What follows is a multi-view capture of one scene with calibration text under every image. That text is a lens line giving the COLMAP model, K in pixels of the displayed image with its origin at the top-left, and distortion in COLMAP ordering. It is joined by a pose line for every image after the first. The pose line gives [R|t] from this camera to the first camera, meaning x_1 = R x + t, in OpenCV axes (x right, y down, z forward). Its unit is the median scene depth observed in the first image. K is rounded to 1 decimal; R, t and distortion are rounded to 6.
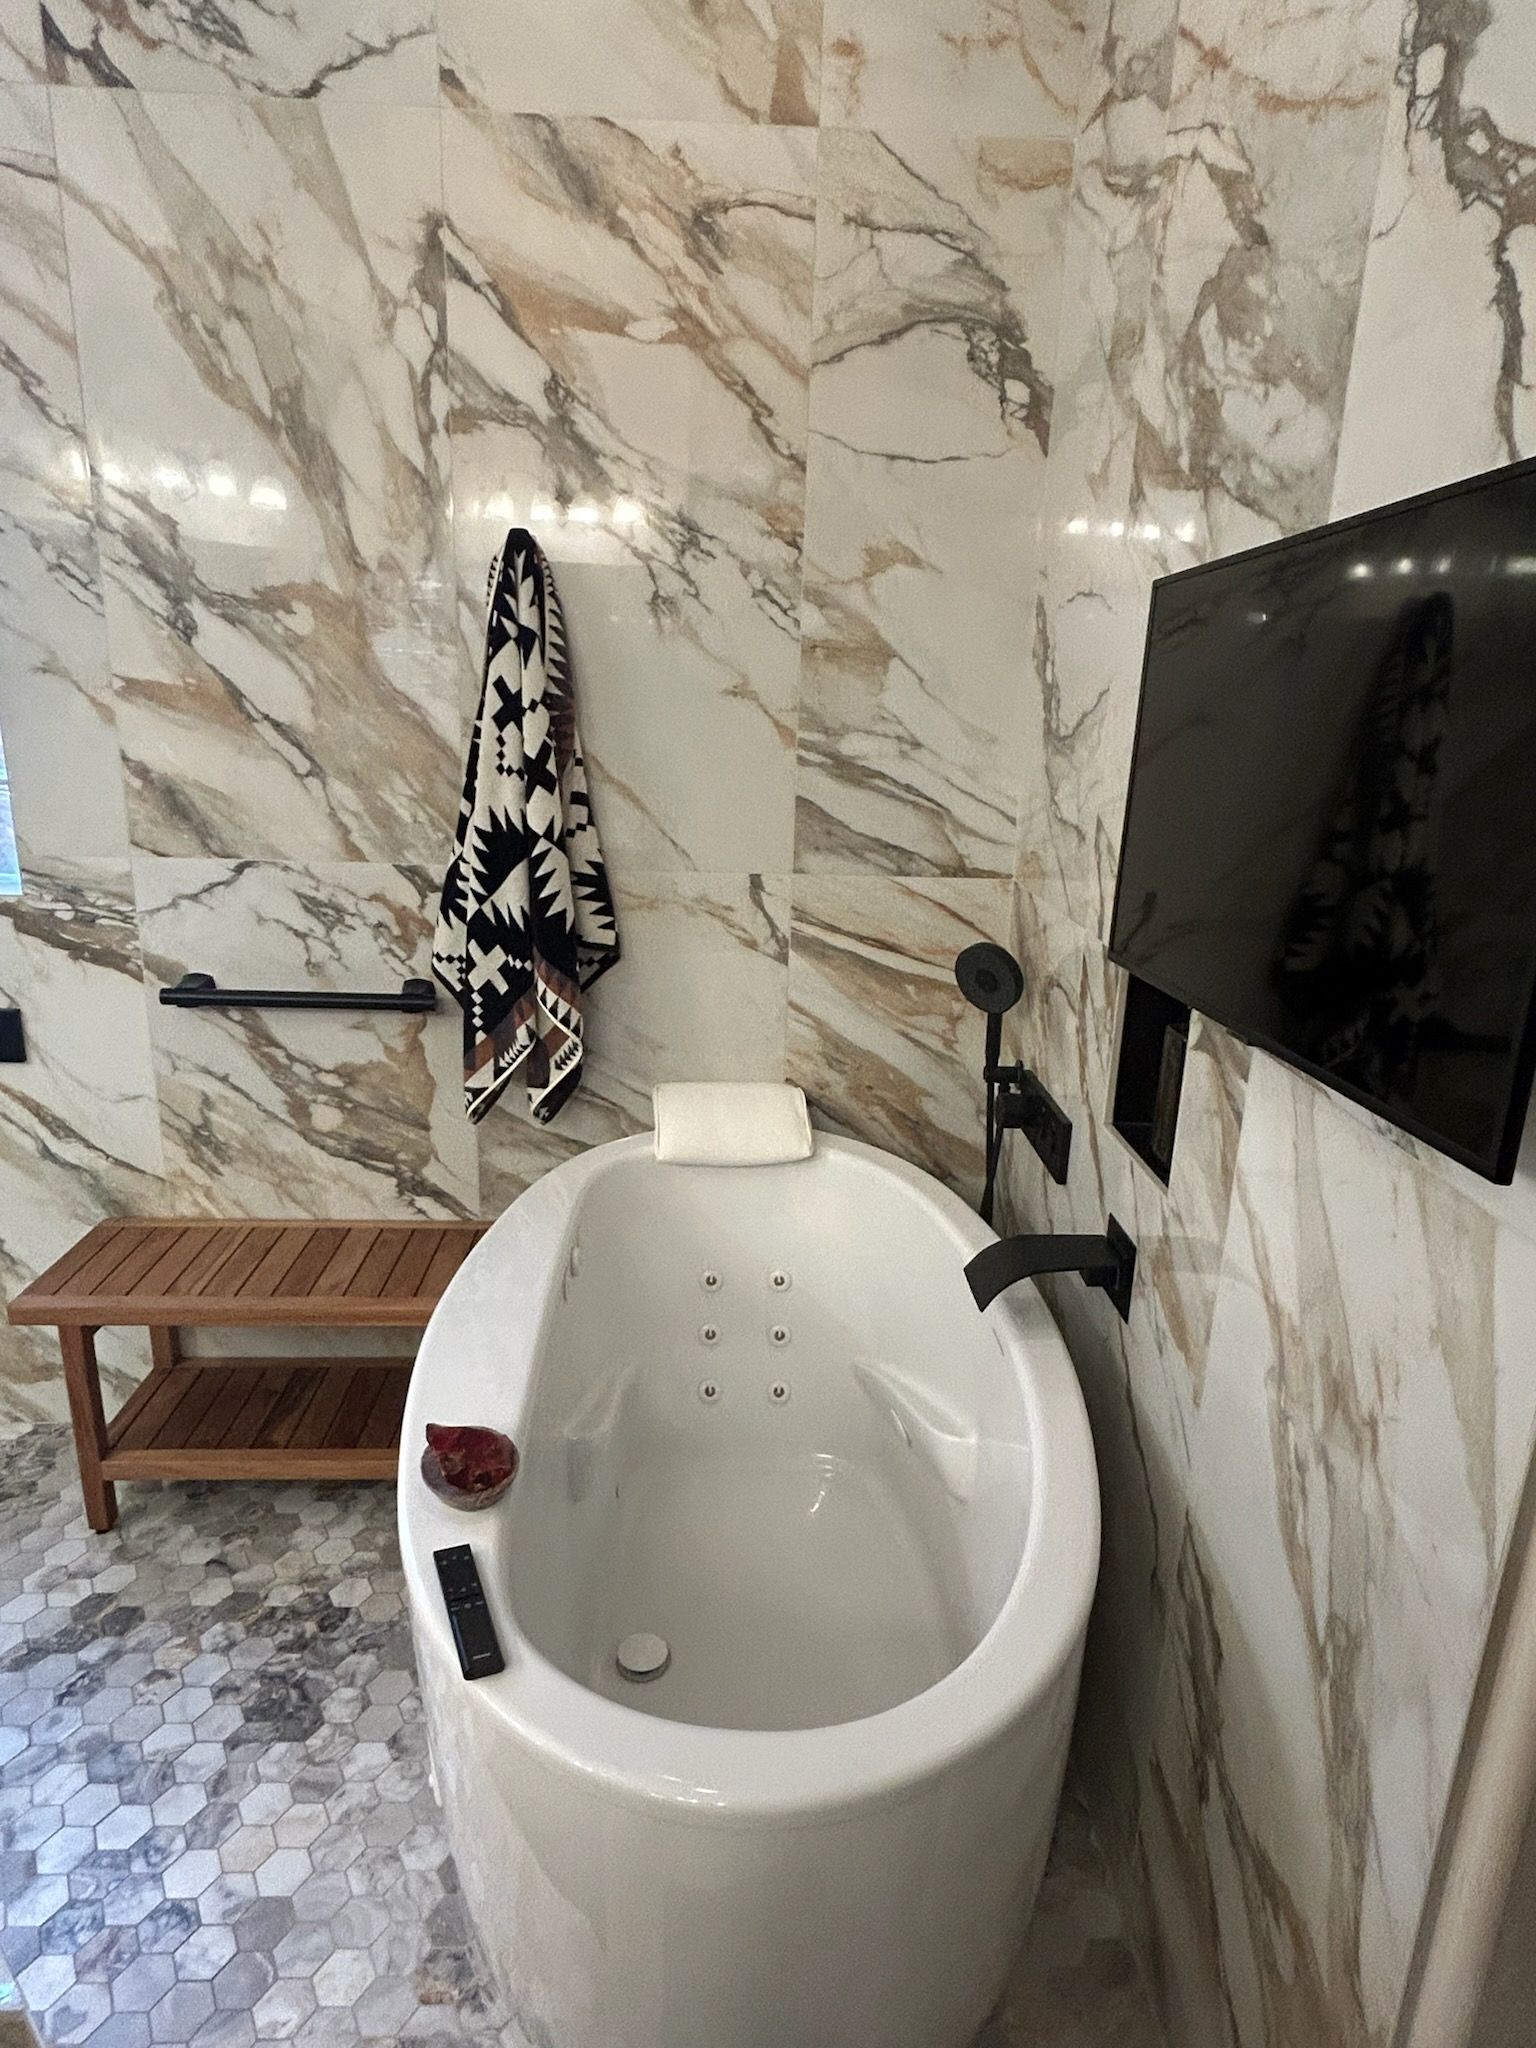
lens RADIAL K [[1234.6, 0, 758.3], [0, 1234.6, 1021.8], [0, 0, 1]] dist [0.007268, 0.003789]
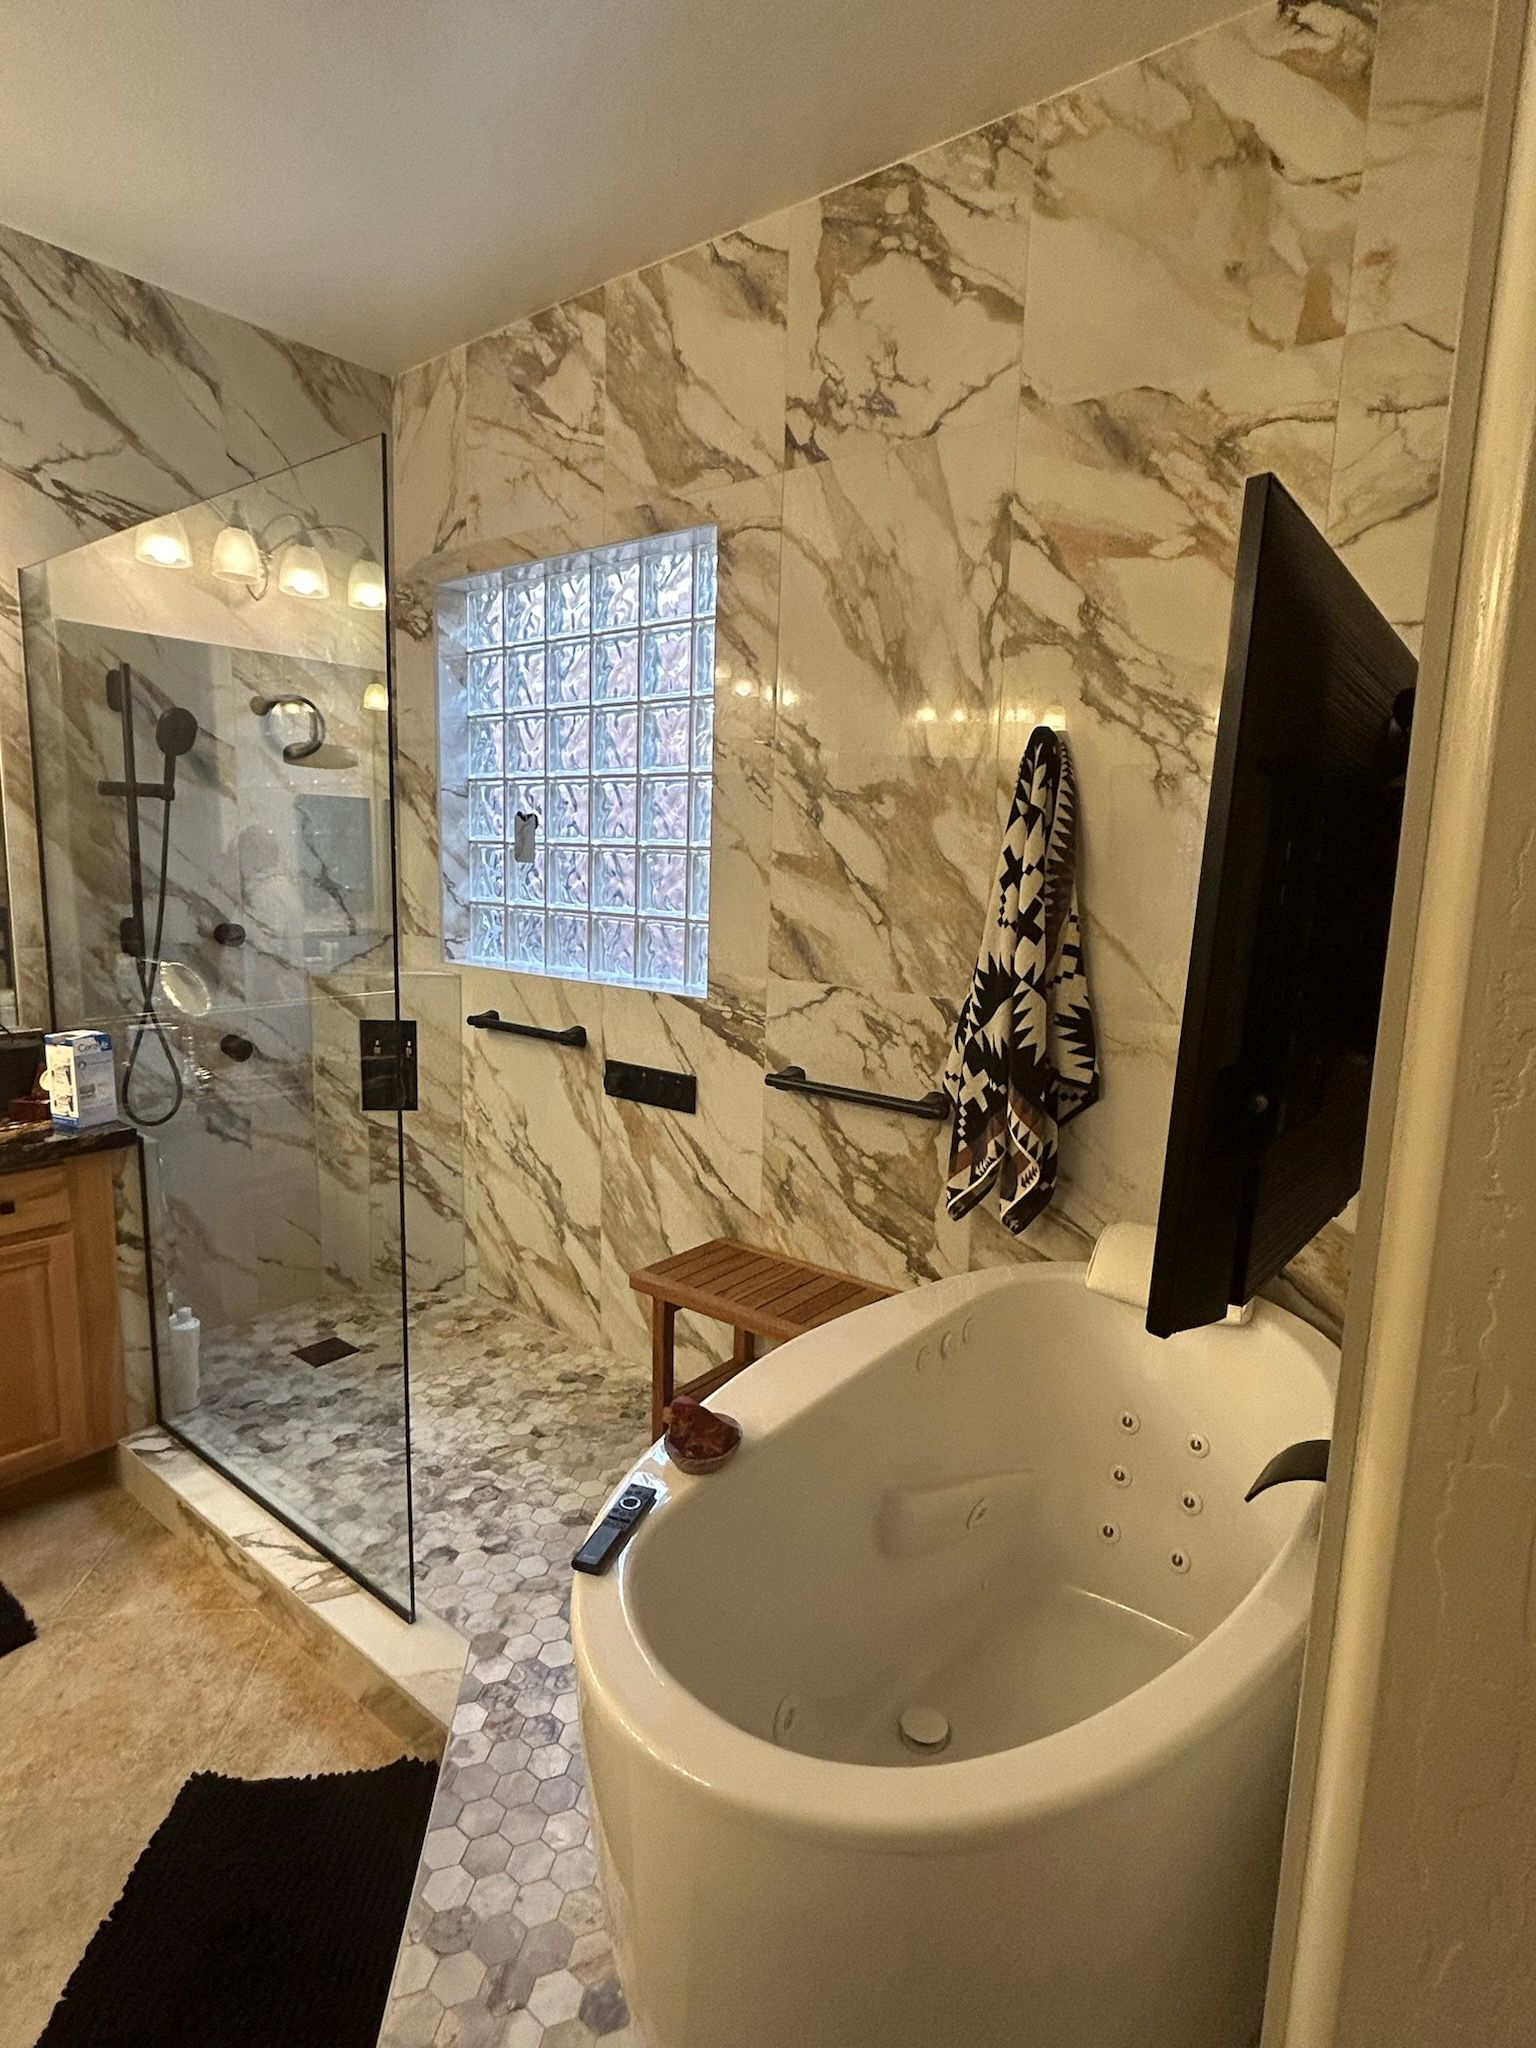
lens RADIAL K [[1101.4, 0, 769.3], [0, 1101.4, 1020.5], [0, 0, 1]] dist [0.013405, -0.000893]
pose [[0.762811, 0.089065, -0.640458, 0.309651], [-0.177482, 0.981268, -0.074929, 0.007094], [0.621787, 0.170826, 0.764329, 0.068390]]
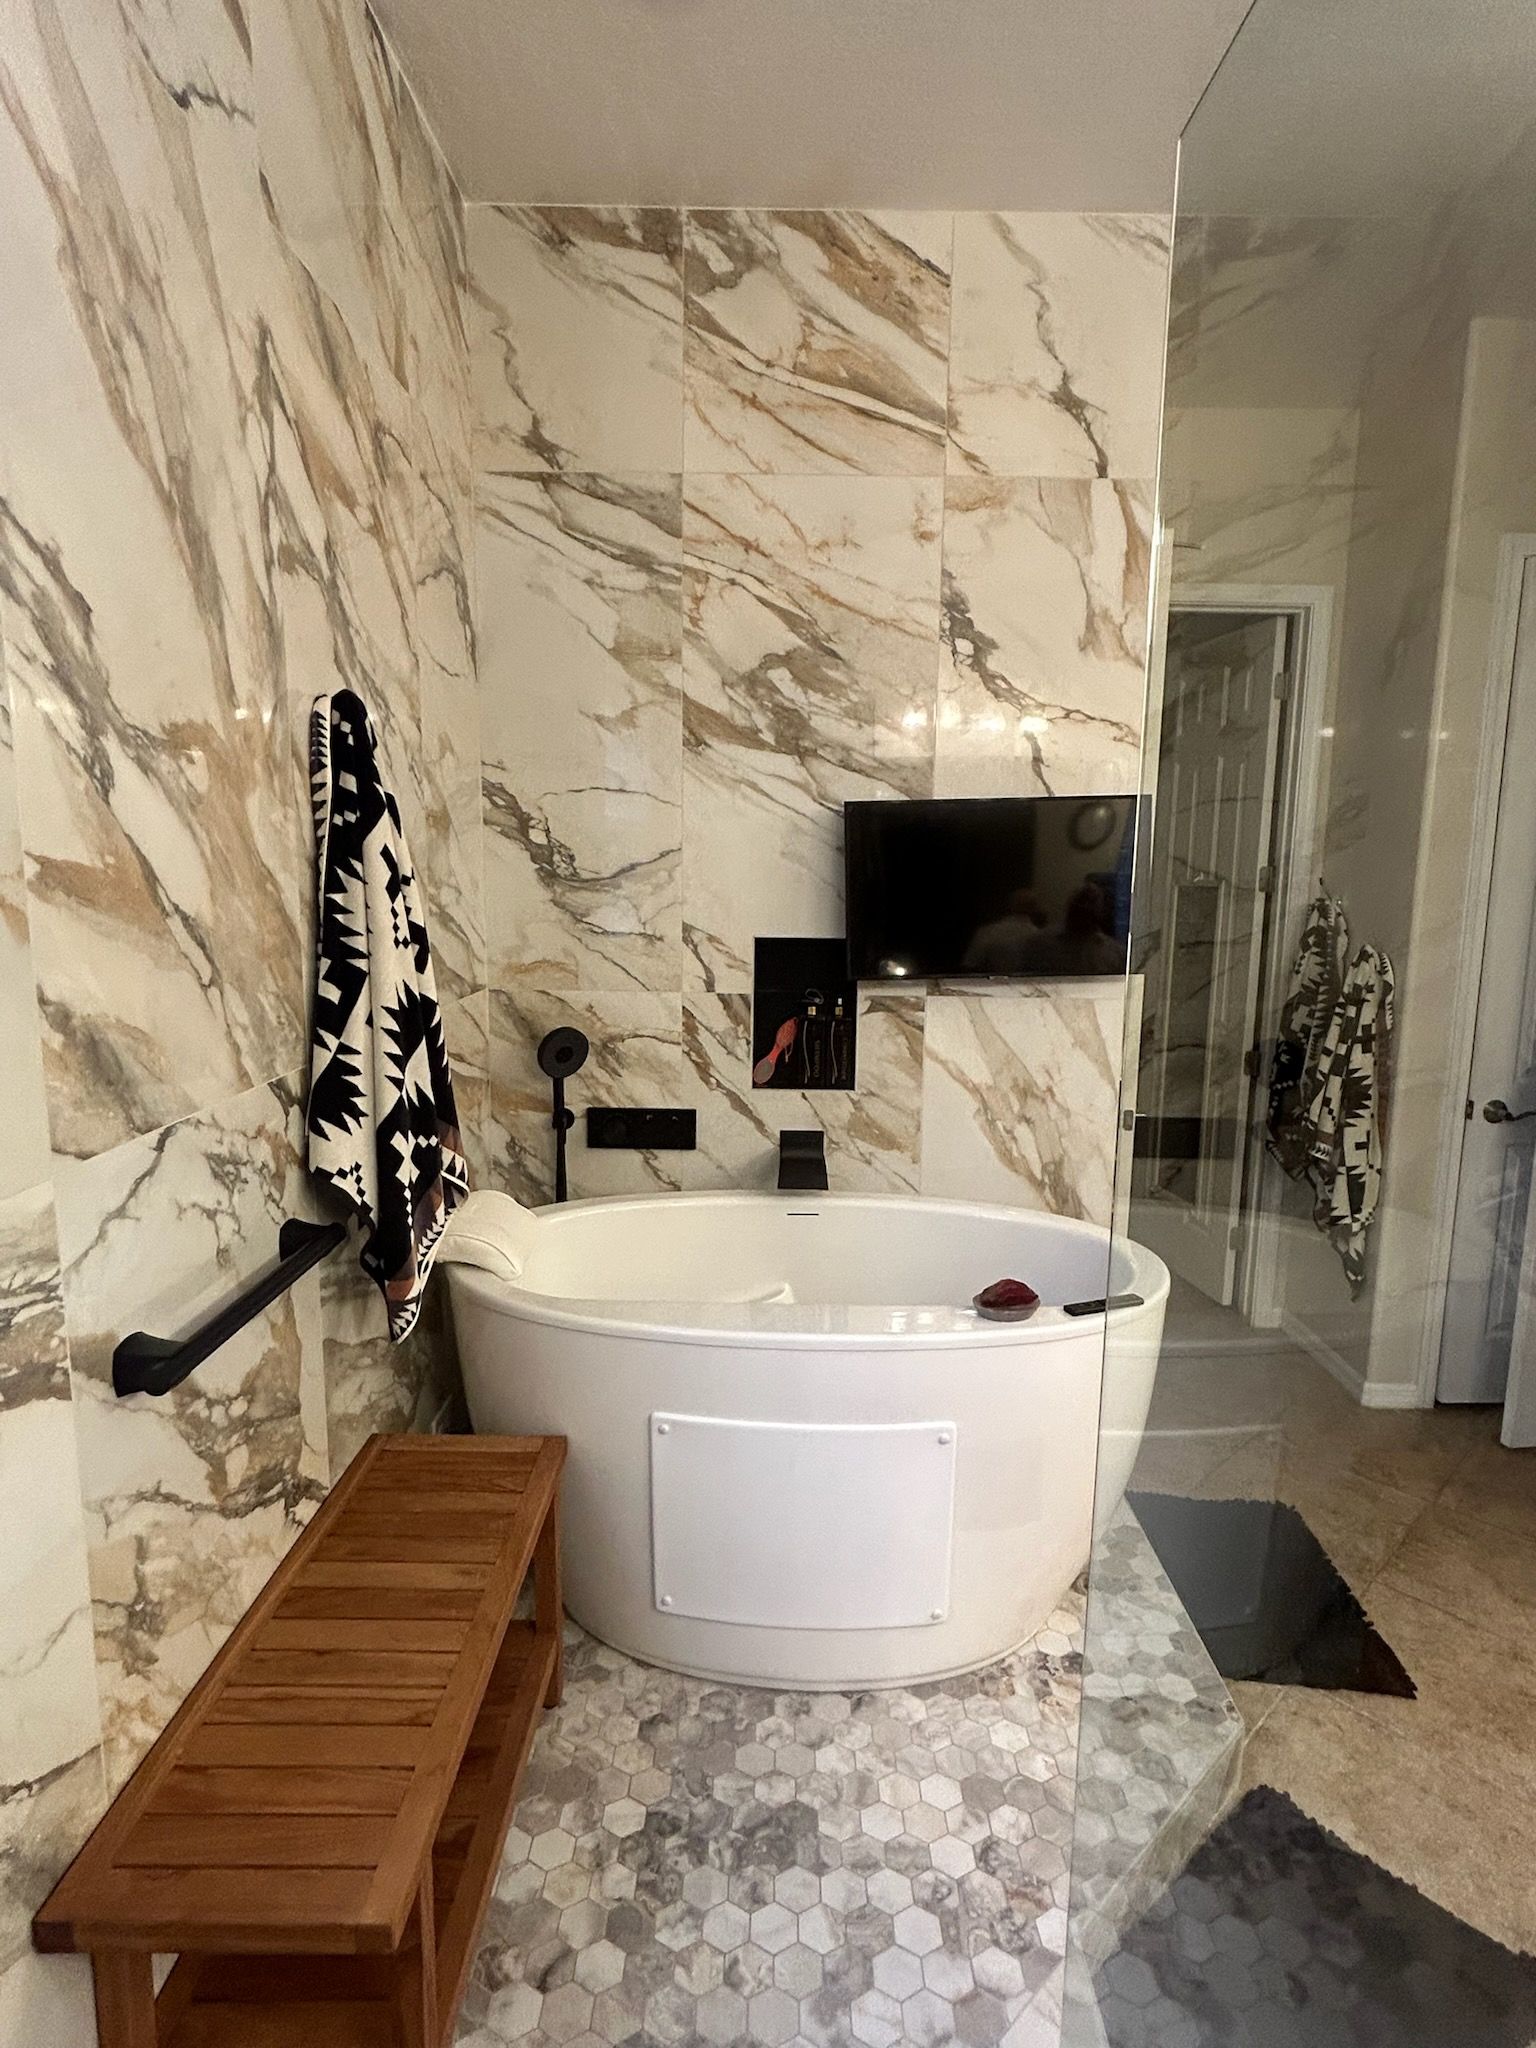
lens RADIAL K [[1101.4, 0, 783.4], [0, 1101.4, 1012.5], [0, 0, 1]] dist [0.013405, -0.000893]
pose [[0.026728, -0.165822, 0.985793, -1.032949], [0.249937, 0.955933, 0.154023, -0.209896], [-0.967893, 0.242270, 0.066996, 0.676991]]
